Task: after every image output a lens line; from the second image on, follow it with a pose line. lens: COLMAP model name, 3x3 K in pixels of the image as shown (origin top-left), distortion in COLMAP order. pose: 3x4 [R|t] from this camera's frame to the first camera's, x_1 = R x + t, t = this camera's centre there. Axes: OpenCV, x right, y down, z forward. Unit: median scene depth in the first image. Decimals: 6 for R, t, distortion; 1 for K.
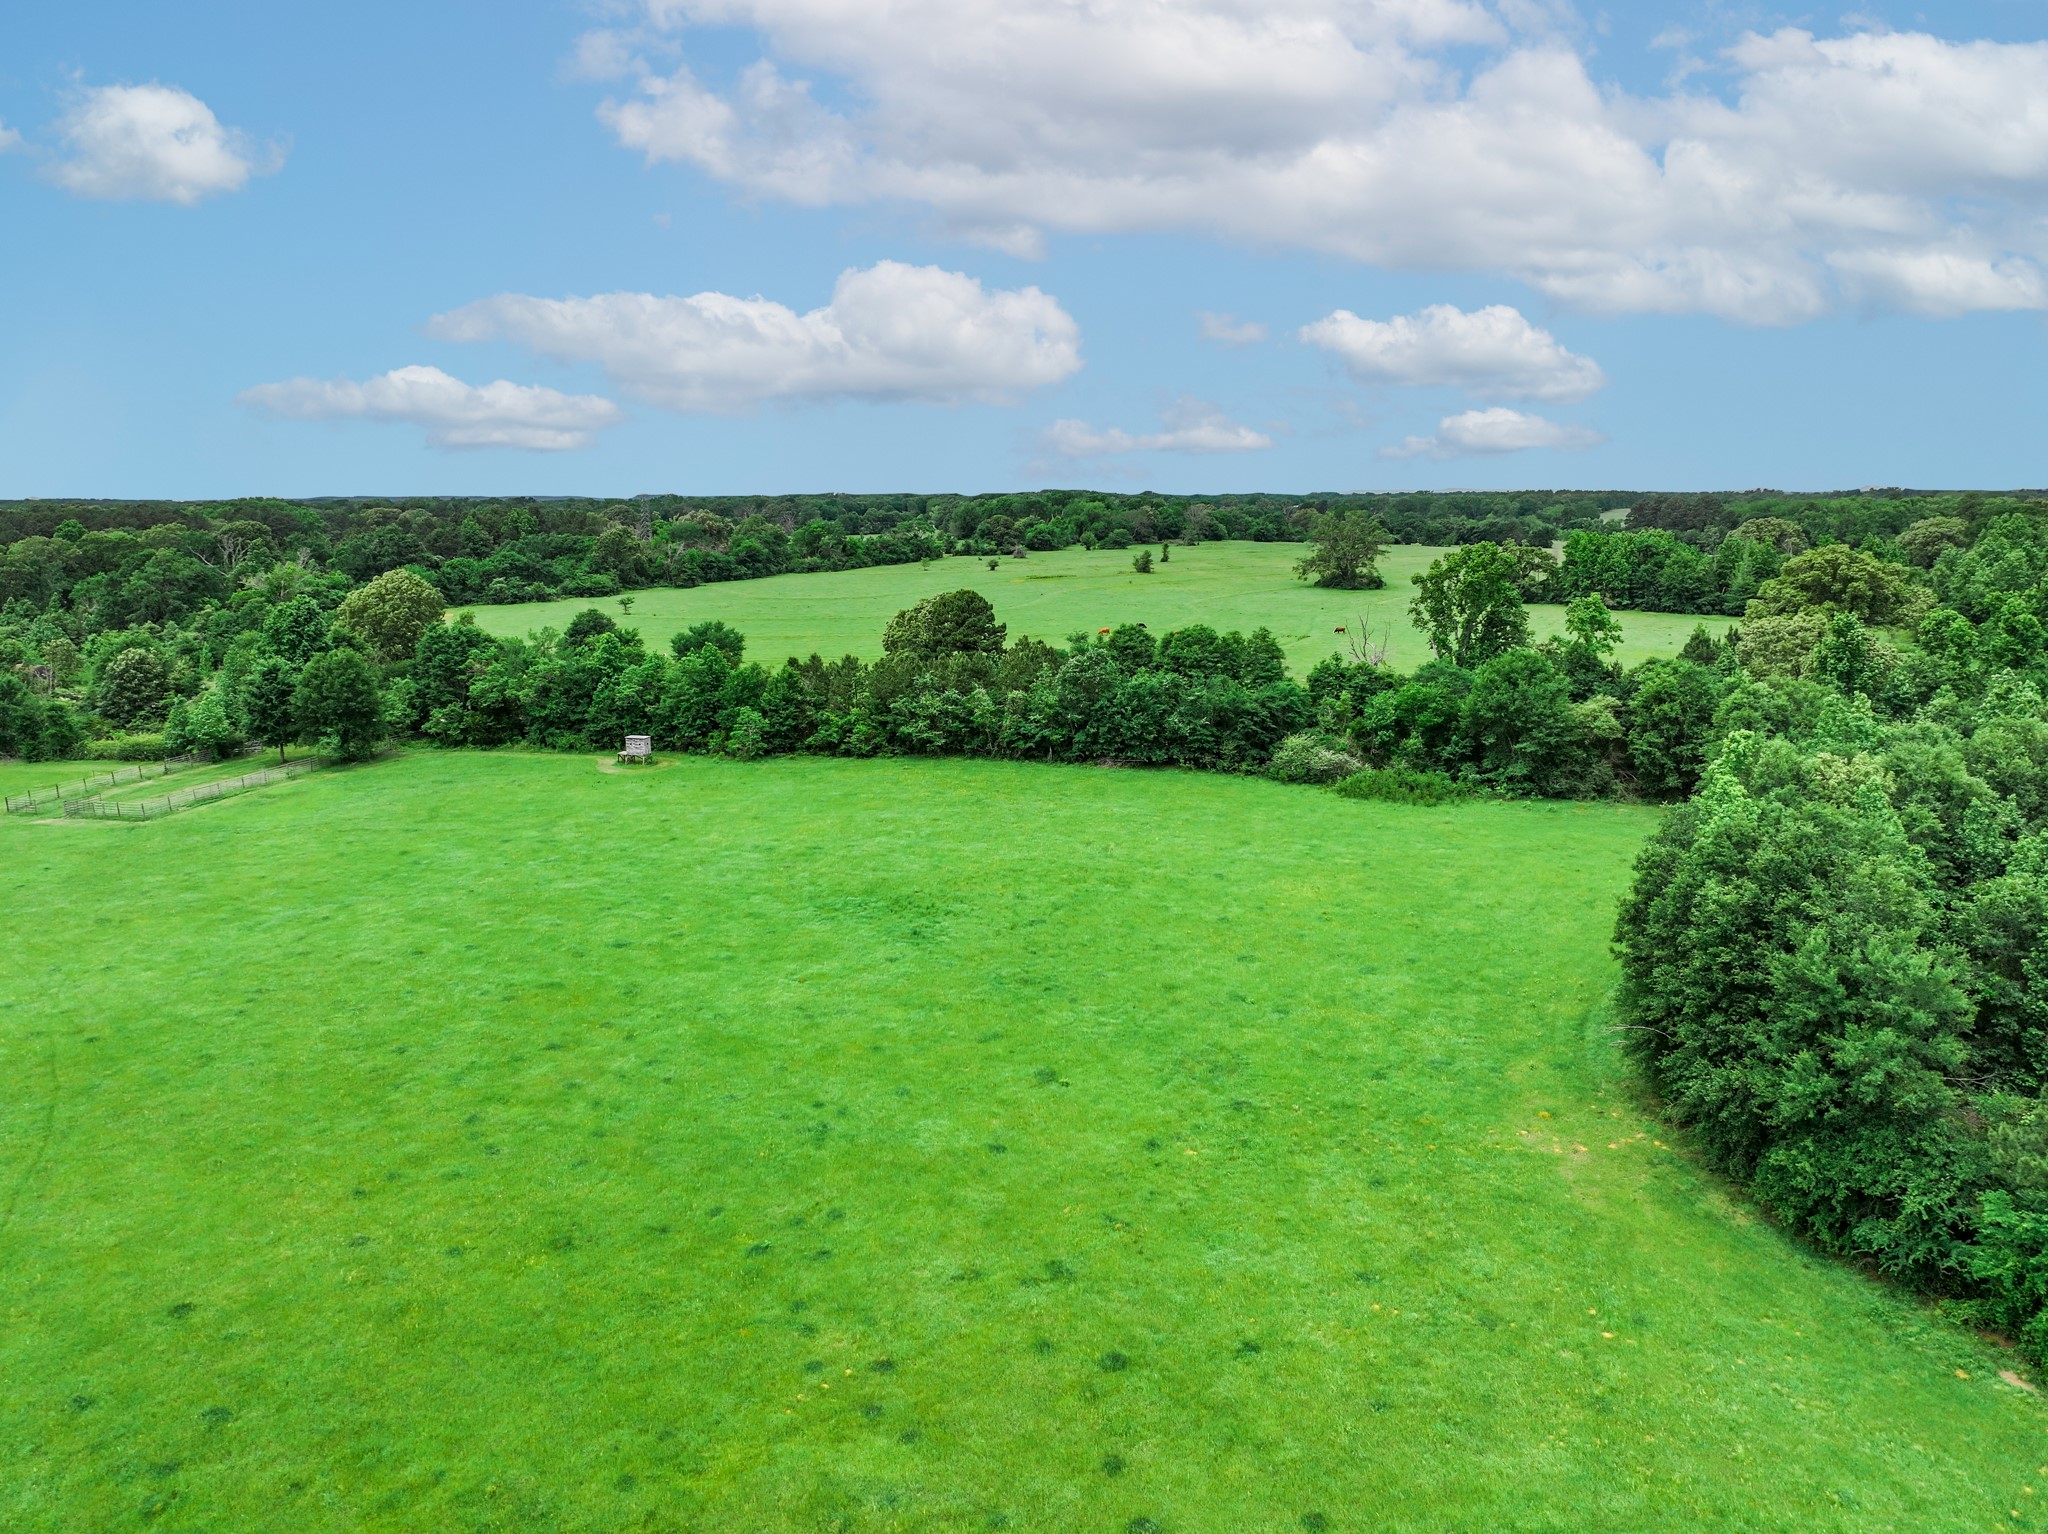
lens RADIAL K [[1465.4, 0, 1024.0], [0, 1465.4, 767.0], [0, 0, 1]] dist [-0.003219, -0.002297]
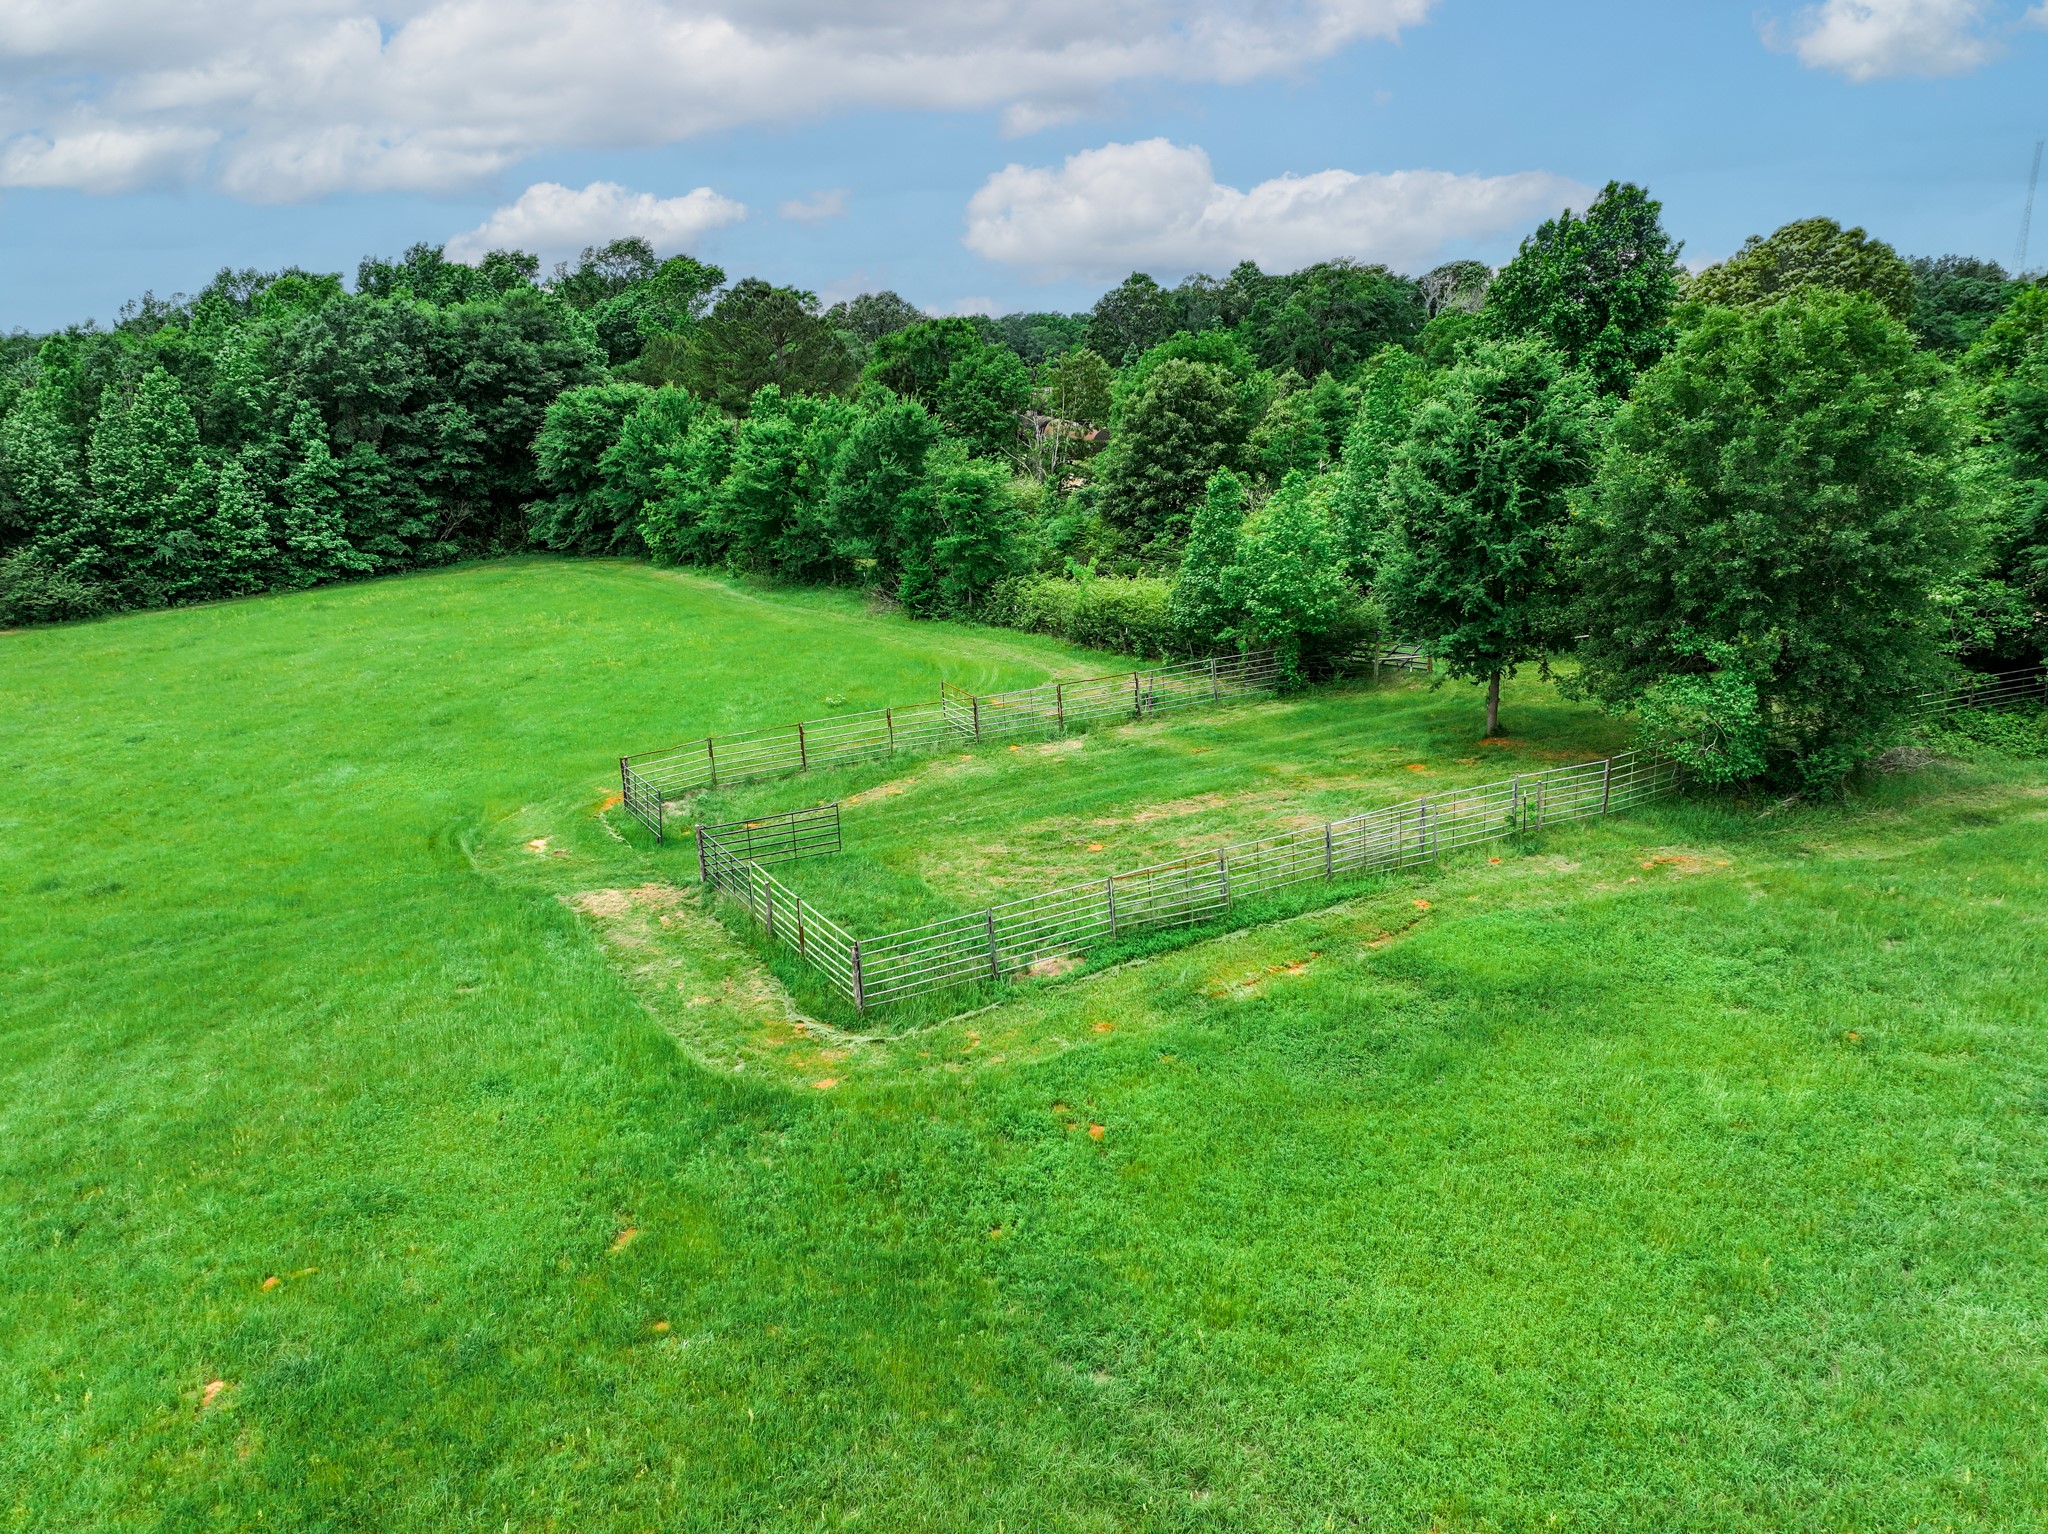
lens RADIAL K [[1465.4, 0, 1024.0], [0, 1465.4, 767.0], [0, 0, 1]] dist [-0.003219, -0.002297]
pose [[0.726314, 0.182874, -0.662590, -0.382618], [-0.109211, 0.982416, 0.151431, -0.028520], [0.678632, -0.037624, 0.733514, 0.730987]]
